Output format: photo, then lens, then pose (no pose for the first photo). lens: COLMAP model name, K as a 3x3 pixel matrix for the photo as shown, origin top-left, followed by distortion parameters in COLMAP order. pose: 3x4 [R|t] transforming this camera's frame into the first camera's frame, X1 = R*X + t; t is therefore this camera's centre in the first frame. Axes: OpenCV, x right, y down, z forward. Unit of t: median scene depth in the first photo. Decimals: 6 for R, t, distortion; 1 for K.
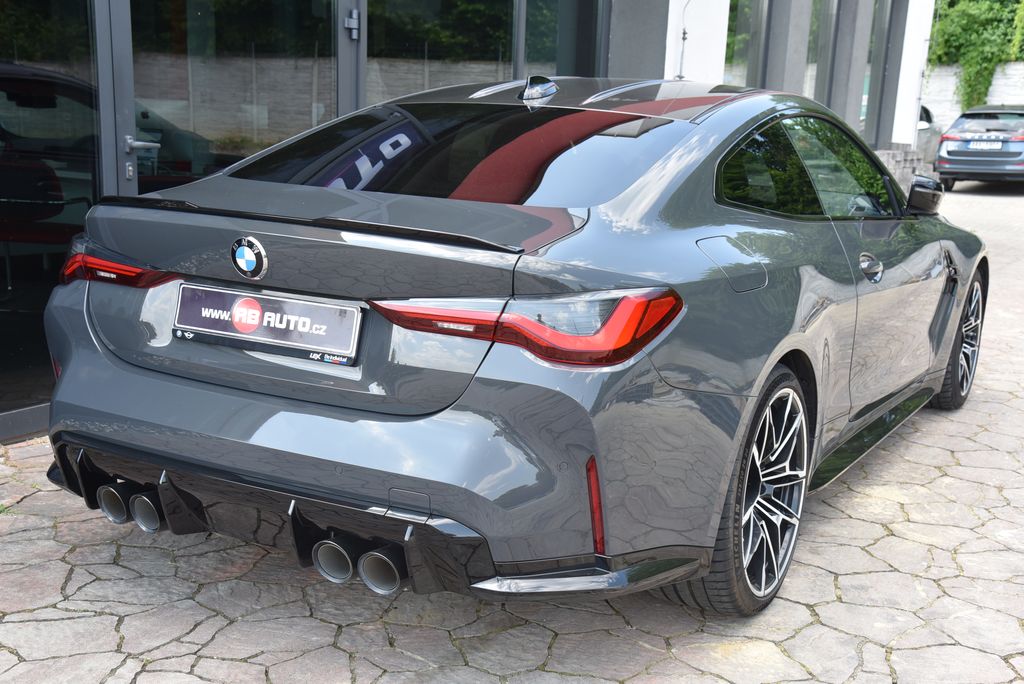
lens RADIAL K [[1296.3, 0, 511.6], [0, 1296.3, 345.8], [0, 0, 1]] dist [0.026161, 0.000000]
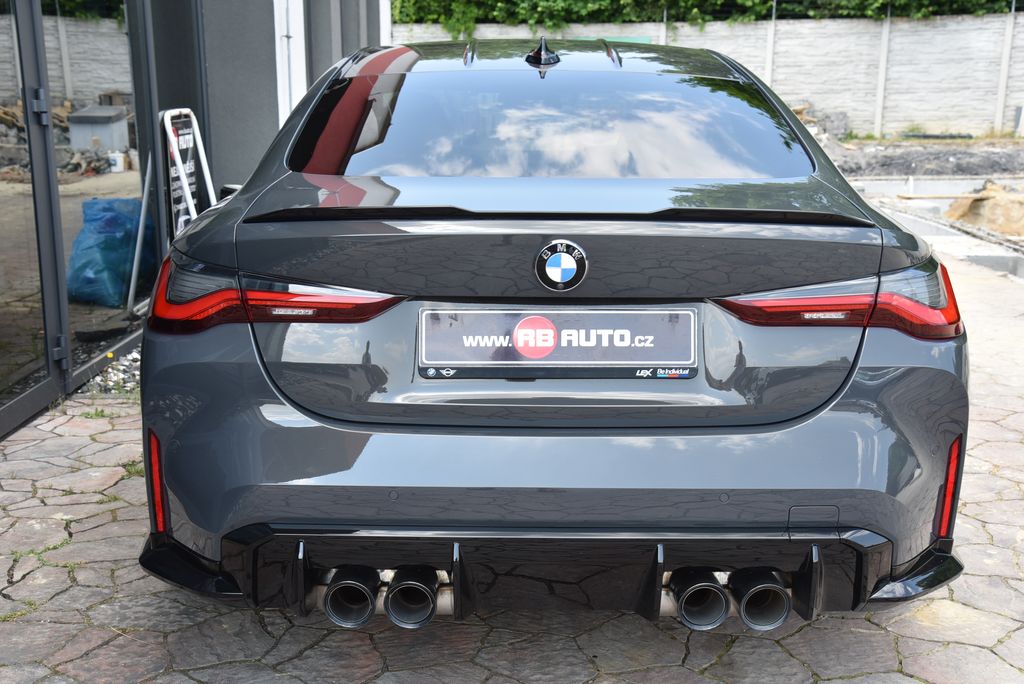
lens RADIAL K [[1392.8, 0, 511.7], [0, 1392.8, 337.3], [0, 0, 1]] dist [0.074882, 0.000000]
pose [[0.861614, -0.128830, 0.490942, -0.663713], [0.124668, 0.991337, 0.041347, -0.063041], [-0.492016, 0.025580, 0.870210, 0.249876]]
